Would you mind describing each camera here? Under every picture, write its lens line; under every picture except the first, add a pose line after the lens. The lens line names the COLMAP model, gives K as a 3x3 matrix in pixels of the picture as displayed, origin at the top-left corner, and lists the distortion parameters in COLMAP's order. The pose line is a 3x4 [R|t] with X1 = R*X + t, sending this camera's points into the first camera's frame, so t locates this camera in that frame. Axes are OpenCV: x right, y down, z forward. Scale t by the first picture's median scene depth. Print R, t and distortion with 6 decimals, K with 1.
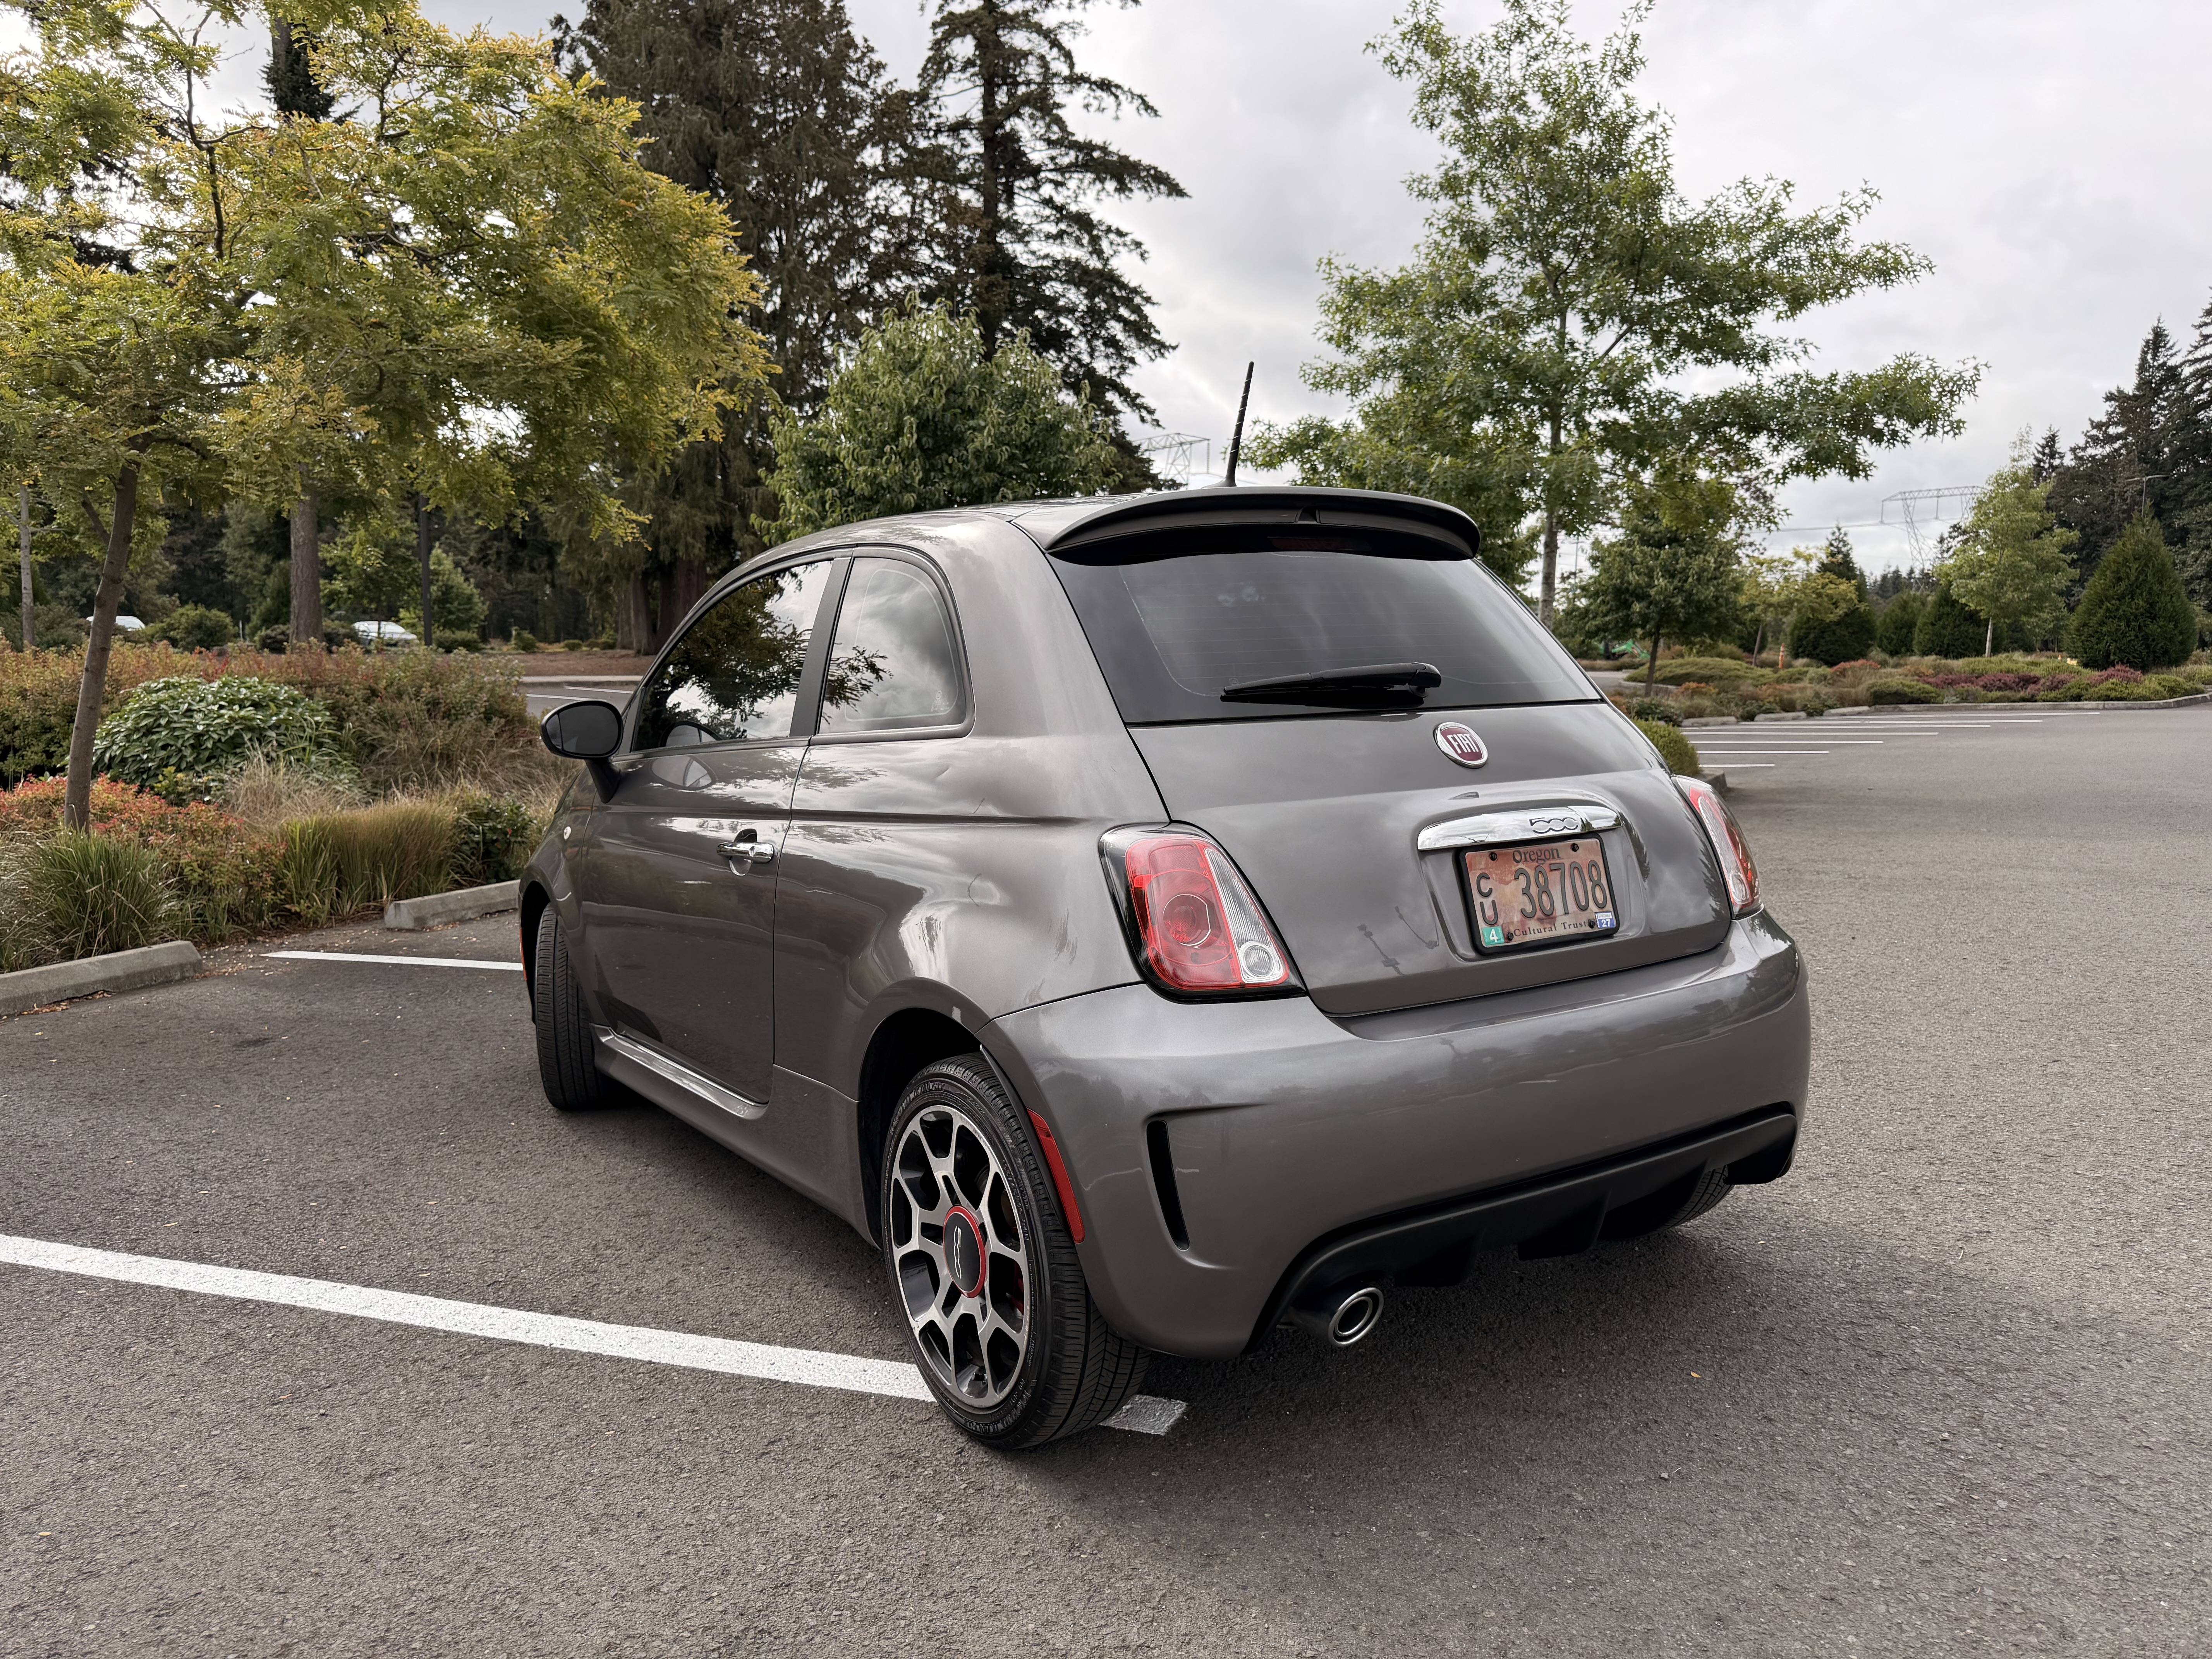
lens RADIAL K [[1579.1, 0, 1106.0], [0, 1579.1, 829.5], [0, 0, 1]] dist [-0.000538, 0.000357]
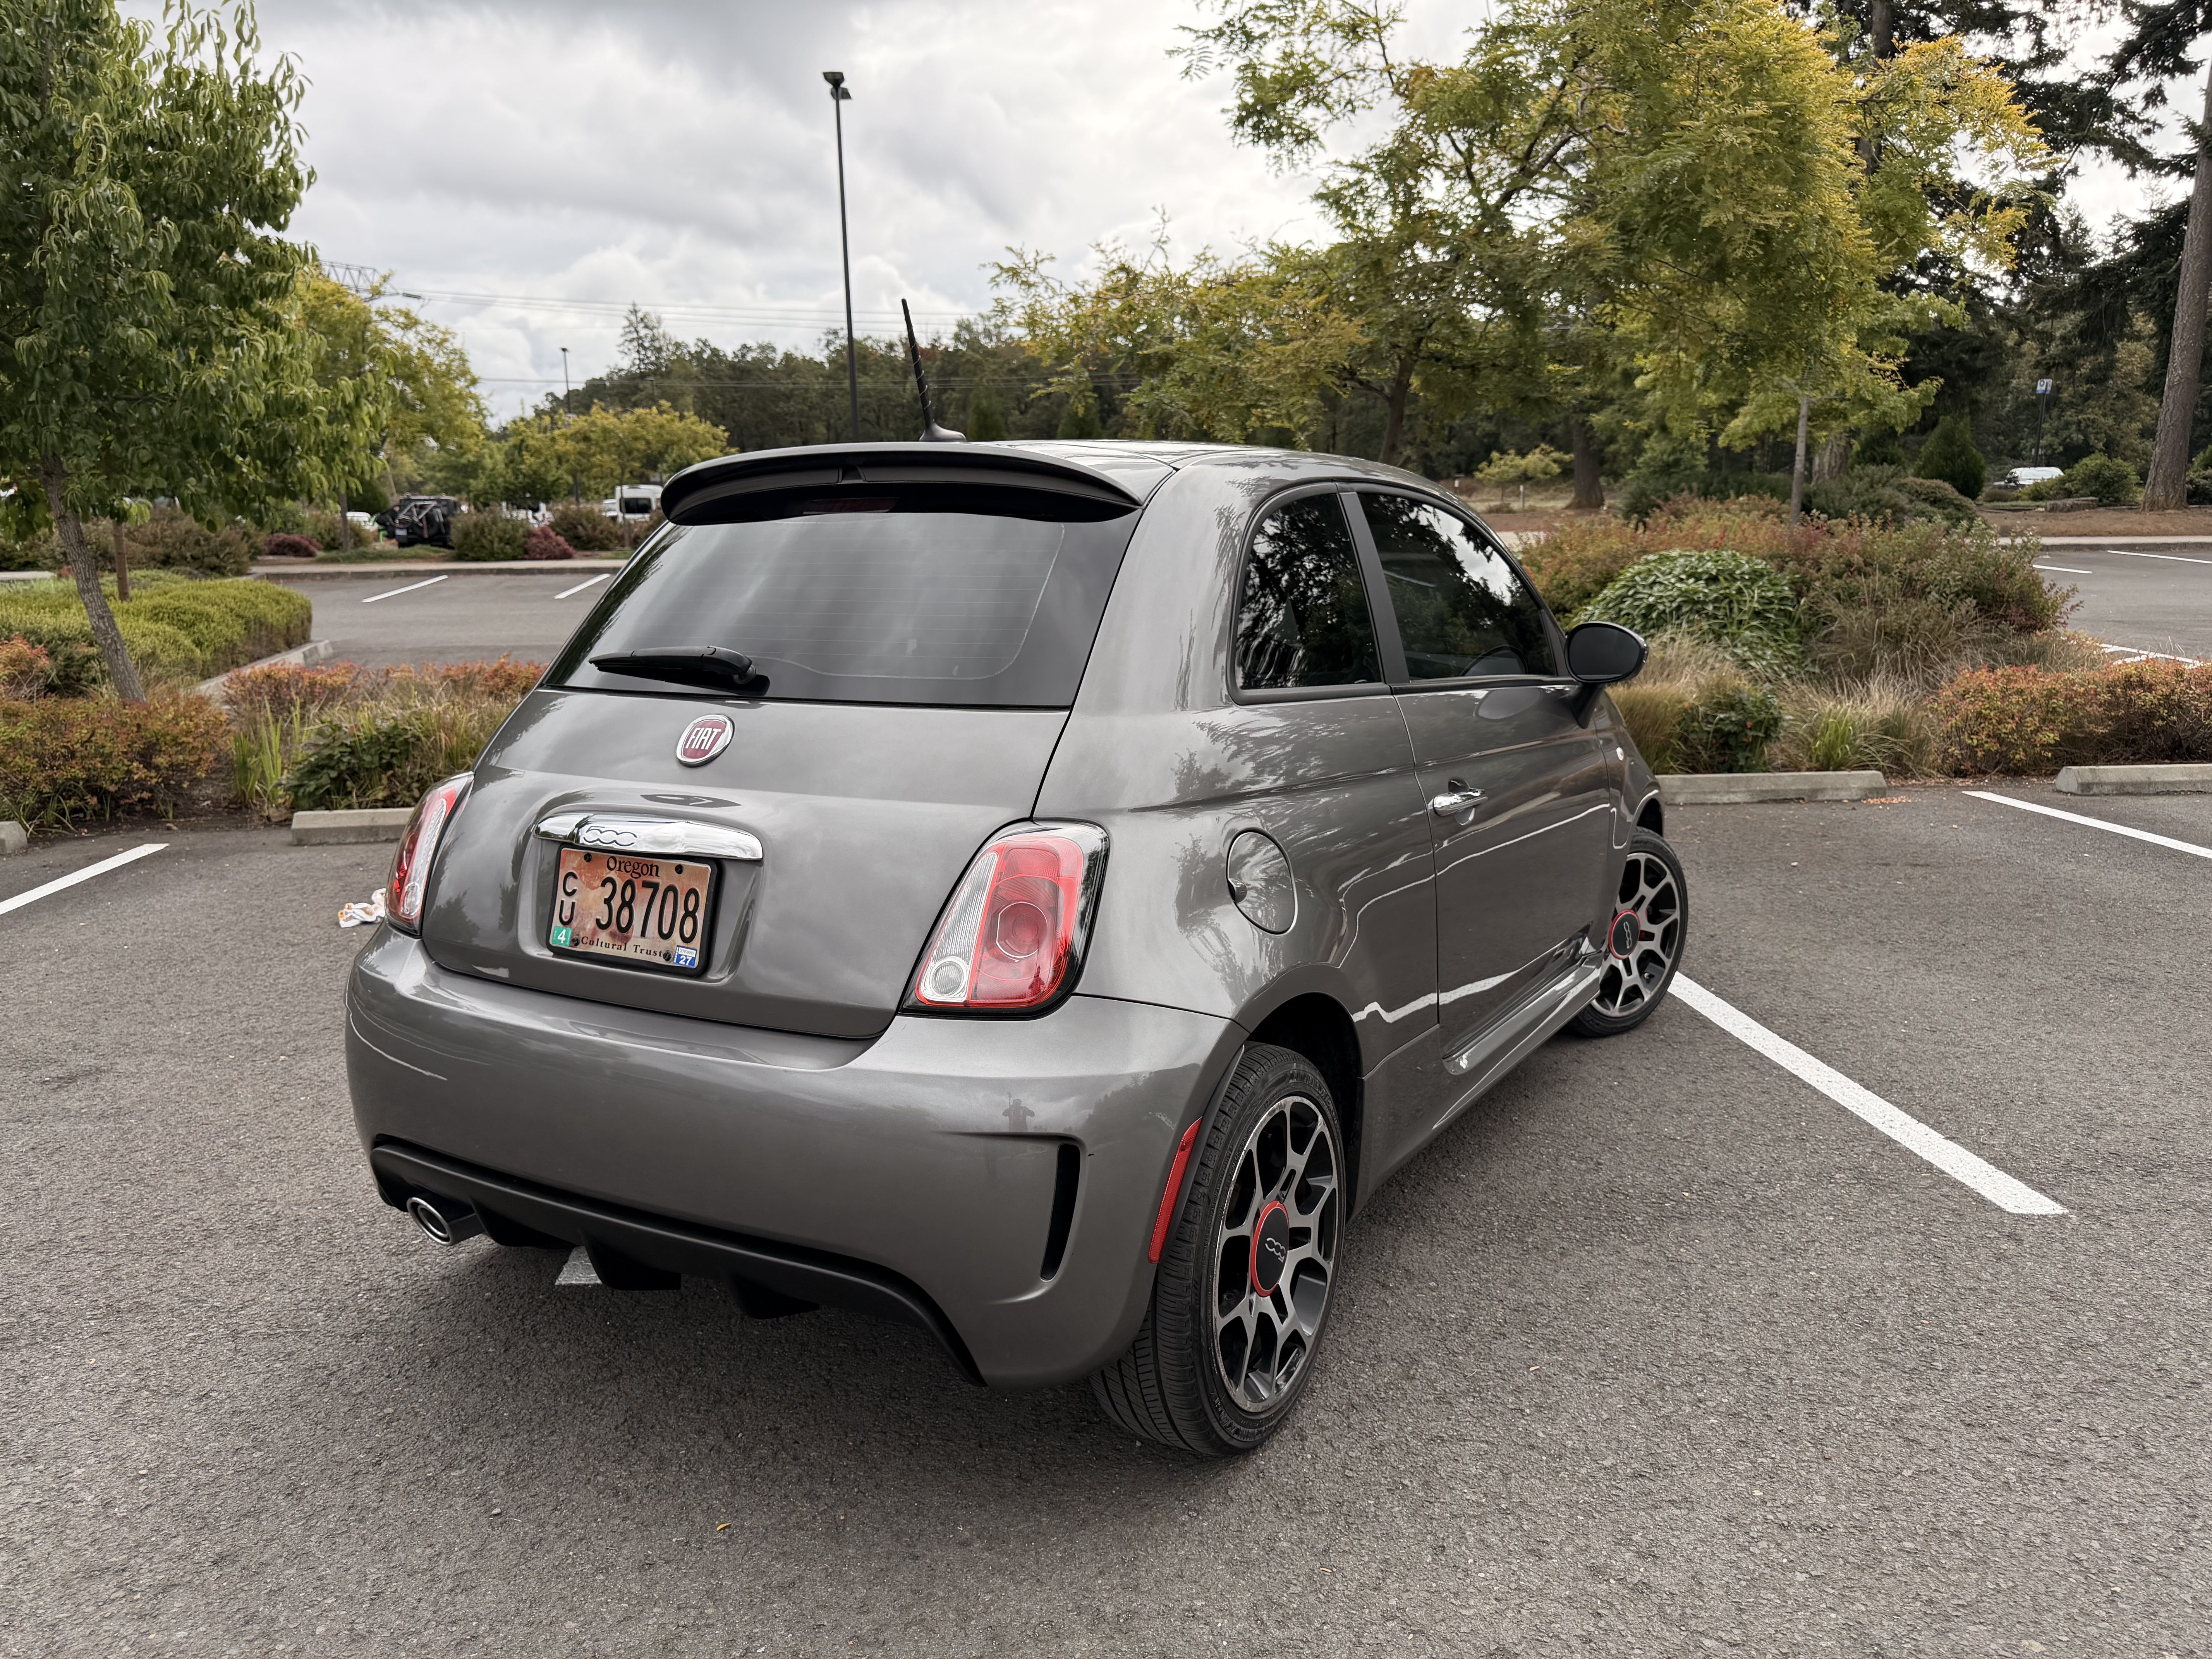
lens RADIAL K [[1569.2, 0, 1103.6], [0, 1569.2, 851.6], [0, 0, 1]] dist [0.004780, 0.000554]
pose [[0.427512, 0.179601, -0.885989, 0.258806], [-0.082002, 0.983730, 0.159847, -0.034908], [0.900283, 0.004317, 0.435284, 0.182235]]
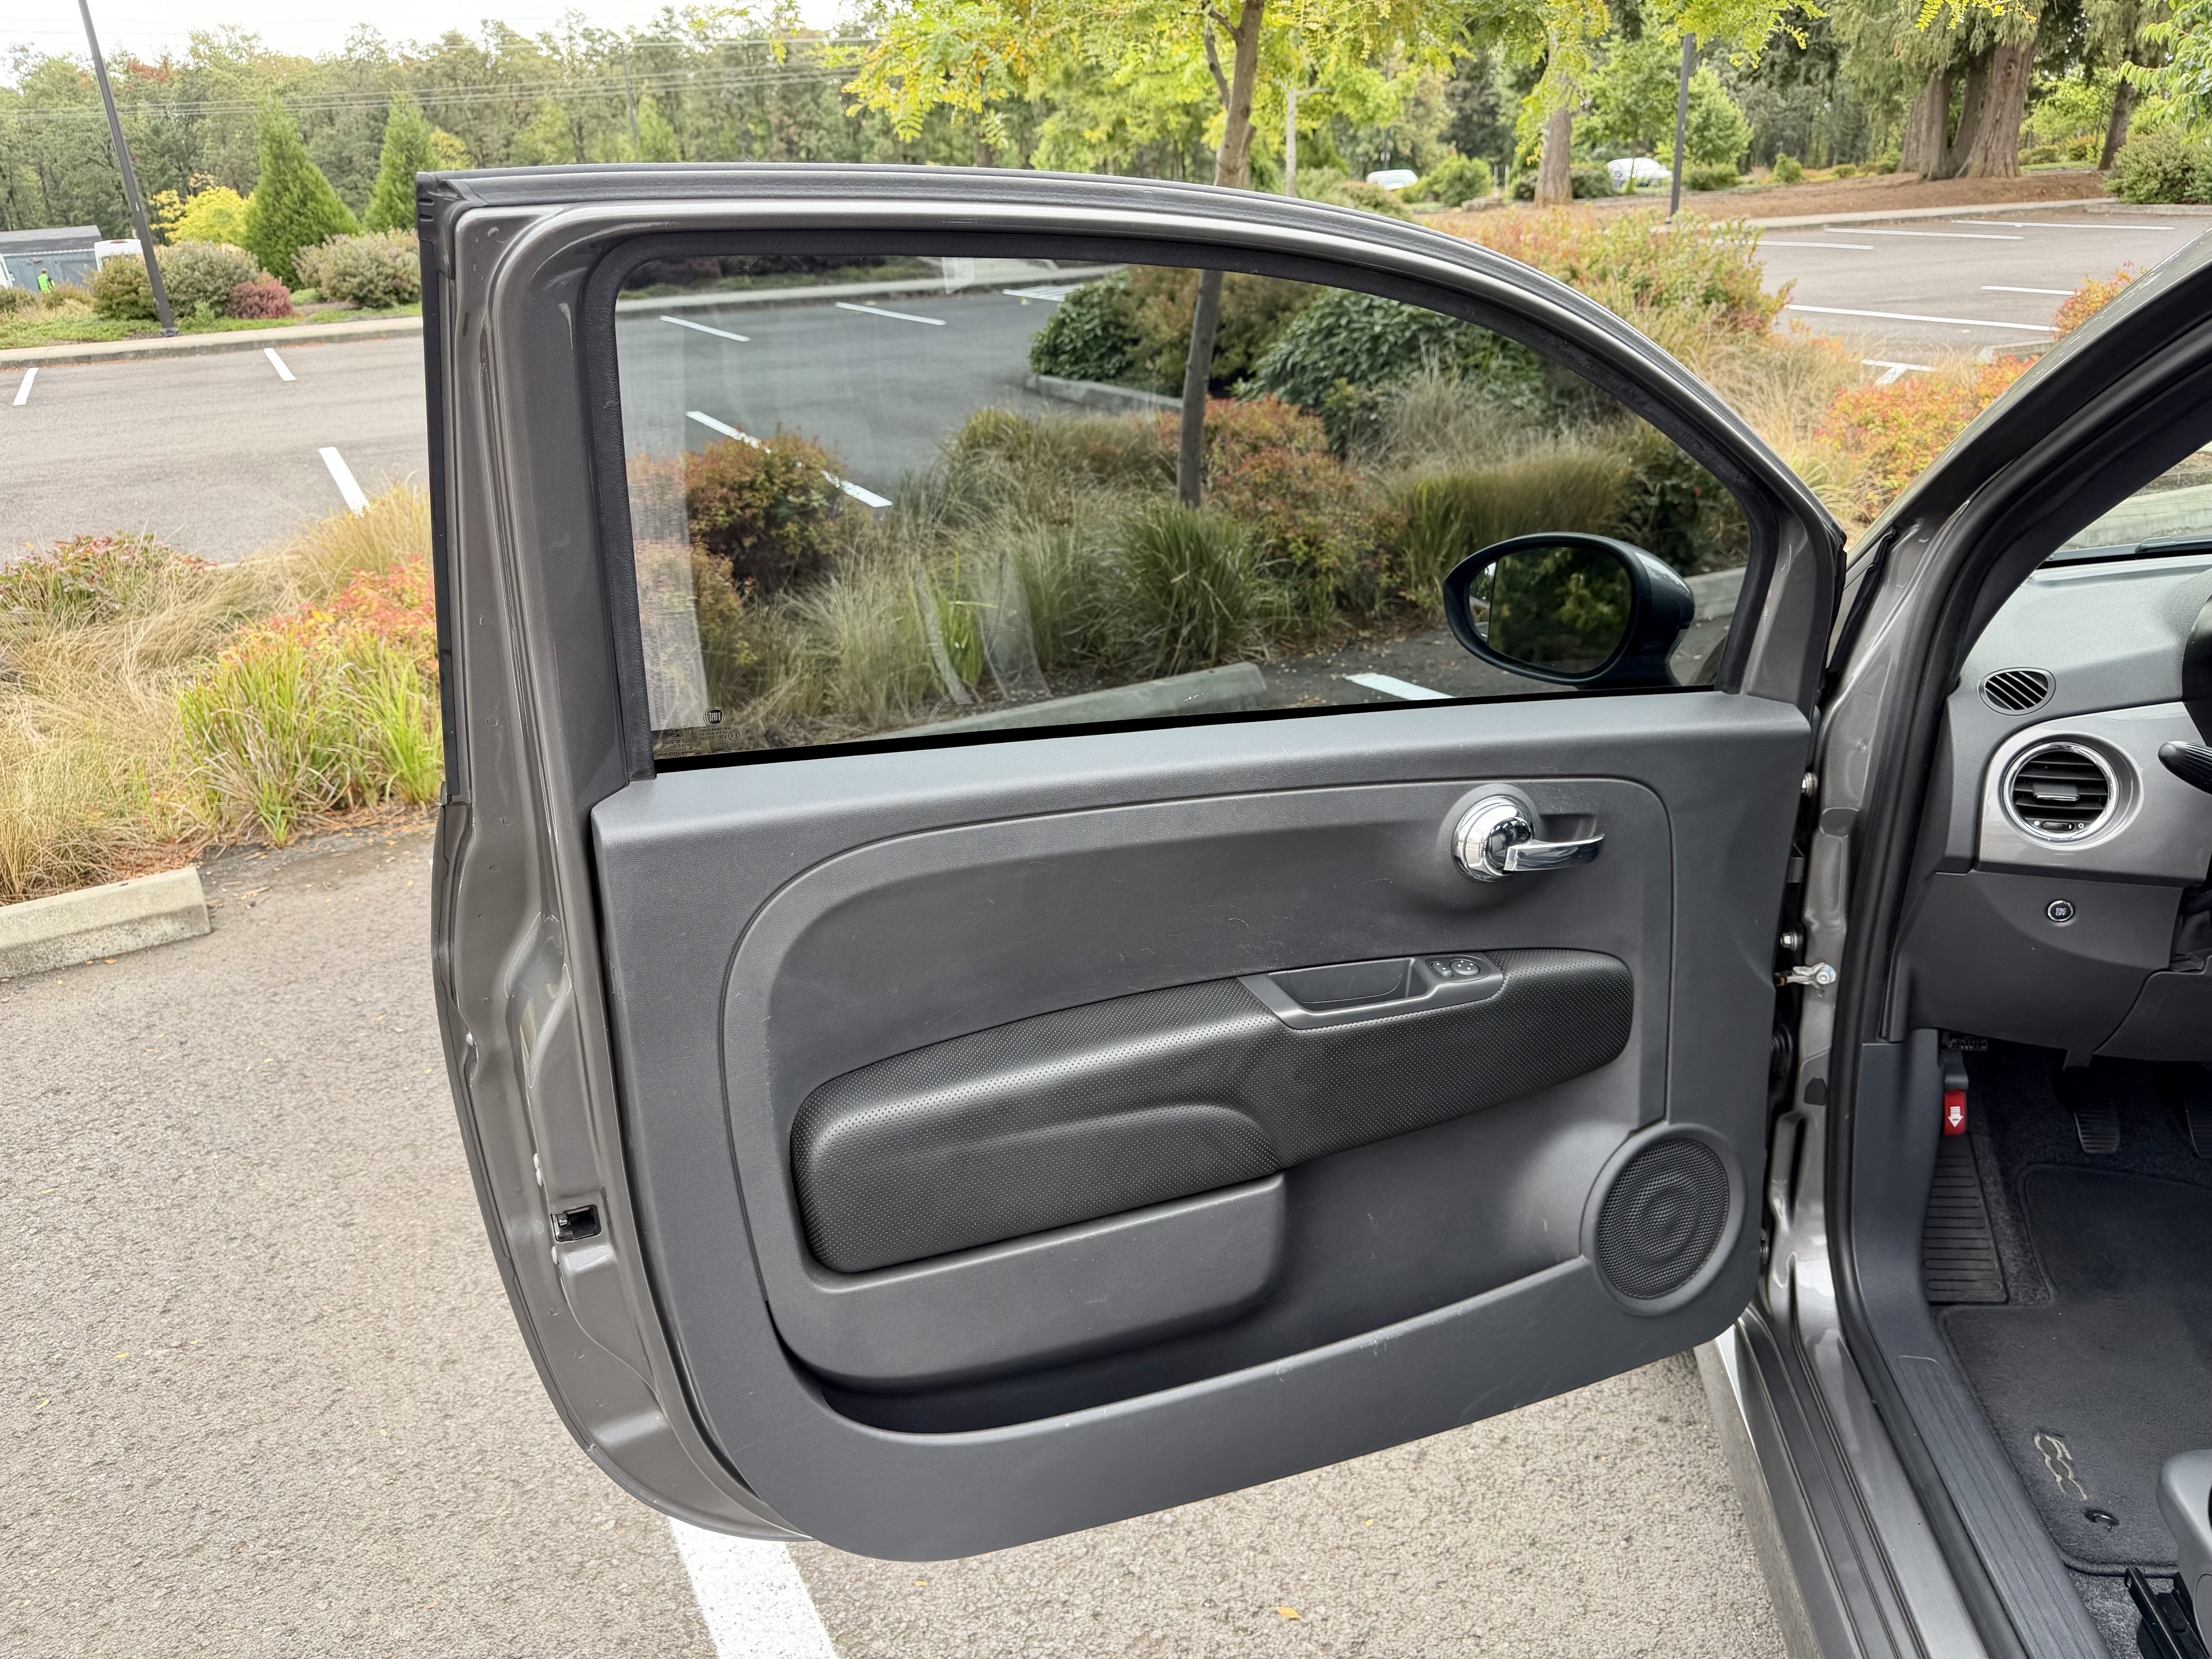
lens RADIAL K [[1547.1, 0, 1097.7], [0, 1547.1, 890.0], [0, 0, 1]] dist [-0.004931, -0.008052]
pose [[0.737532, 0.223999, -0.637080, -0.068106], [-0.012795, 0.947852, 0.318455, -0.039938], [0.675191, -0.226720, 0.701937, 0.215393]]
